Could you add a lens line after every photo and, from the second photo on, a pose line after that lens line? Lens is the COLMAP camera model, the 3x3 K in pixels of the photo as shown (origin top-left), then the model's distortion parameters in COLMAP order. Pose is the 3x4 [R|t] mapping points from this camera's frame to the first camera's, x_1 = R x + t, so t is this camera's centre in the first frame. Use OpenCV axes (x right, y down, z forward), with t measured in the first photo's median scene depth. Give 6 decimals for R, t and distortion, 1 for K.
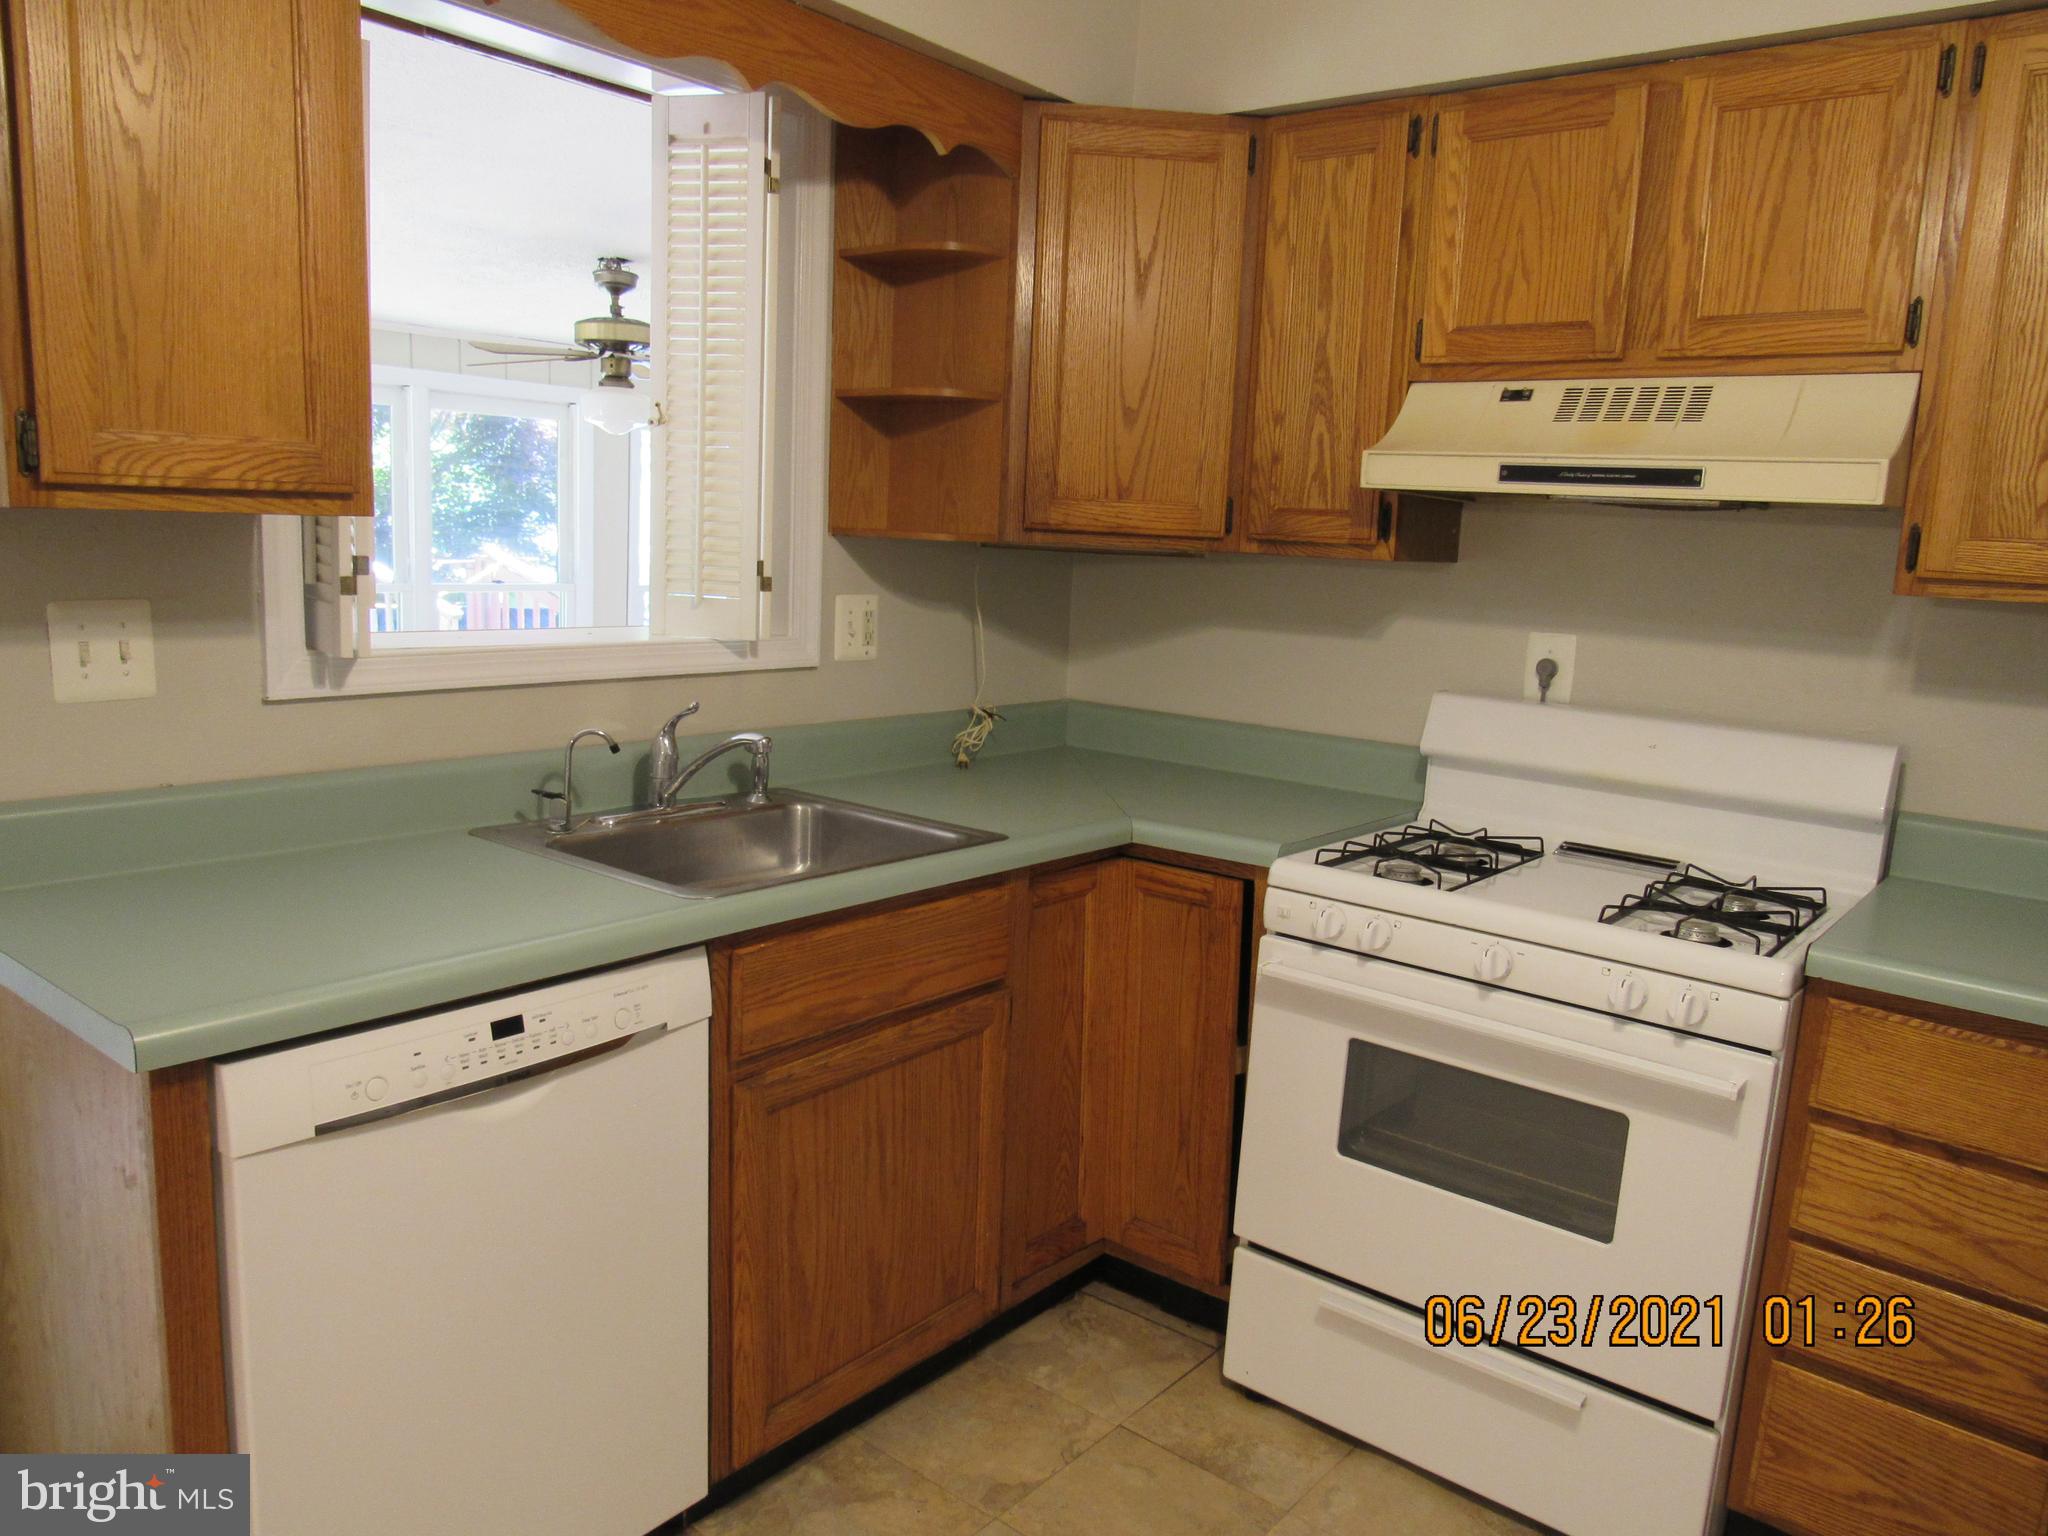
lens RADIAL K [[1470.9, 0, 1024.3], [0, 1470.9, 771.3], [0, 0, 1]] dist [-0.027646, 0.008937]
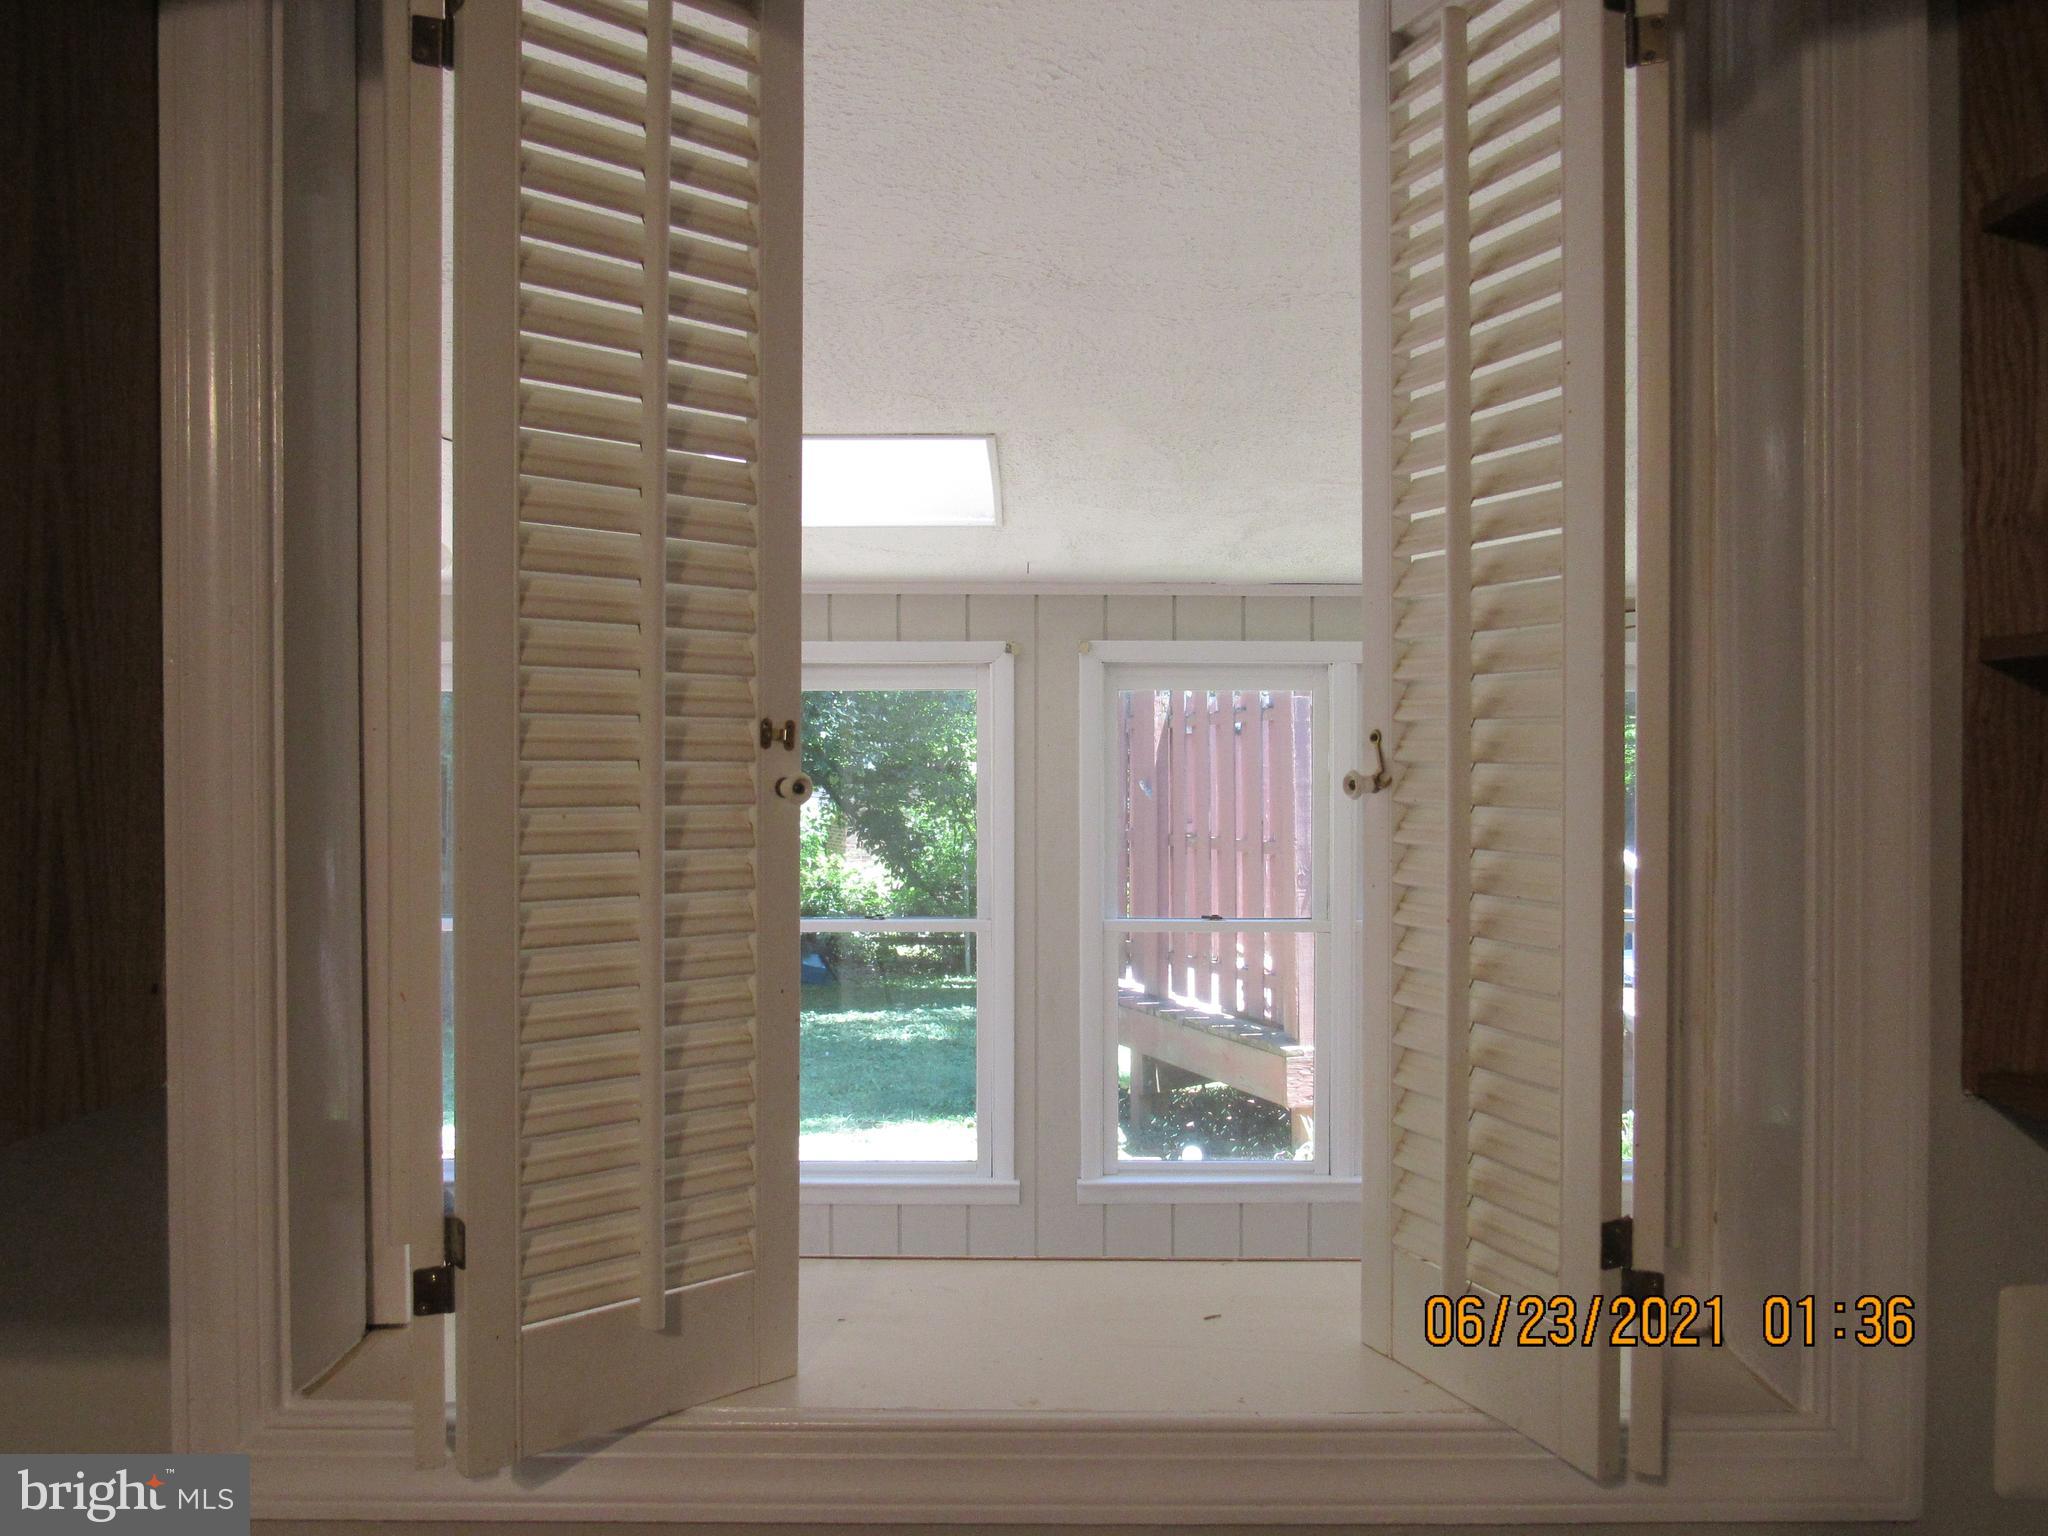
lens RADIAL K [[1470.9, 0, 1033.2], [0, 1470.9, 774.3], [0, 0, 1]] dist [-0.027646, 0.008937]
pose [[0.628696, -0.035131, -0.776857, -0.016704], [-0.098417, 0.987352, -0.124296, -0.195273], [0.771398, 0.154600, 0.617287, 0.740438]]
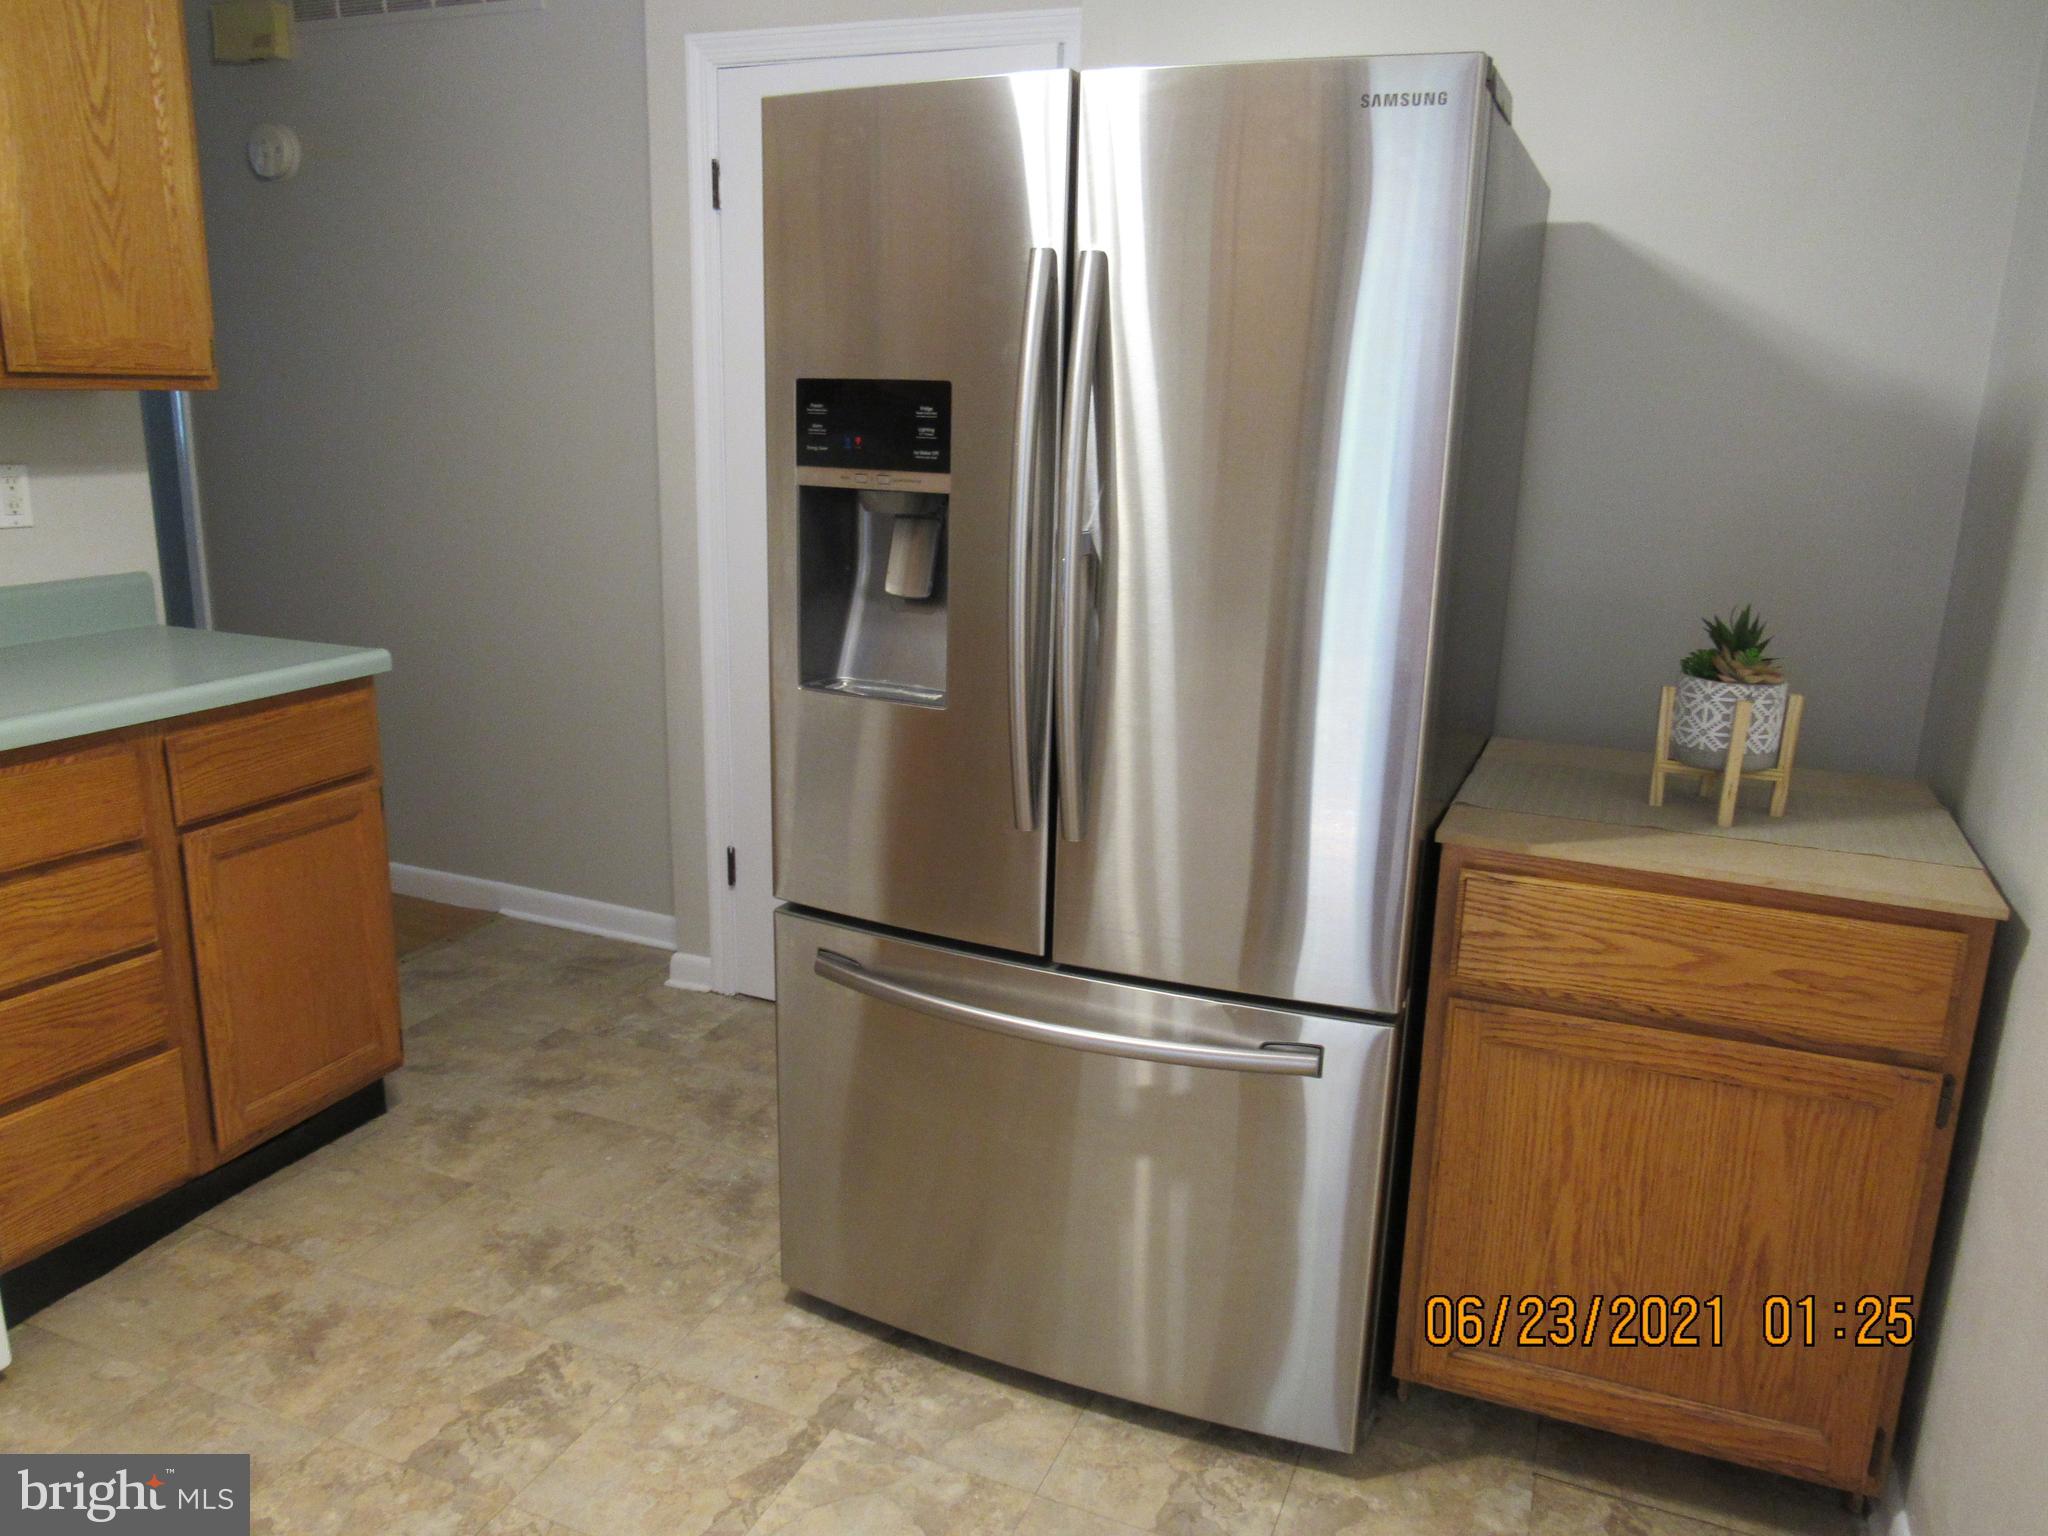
lens RADIAL K [[1470.9, 0, 1029.3], [0, 1470.9, 772.7], [0, 0, 1]] dist [-0.027646, 0.008937]
pose [[-0.284111, -0.290770, 0.913638, -0.482975], [0.118280, 0.934998, 0.334349, -0.082040], [-0.951468, 0.203057, -0.231251, 0.376451]]
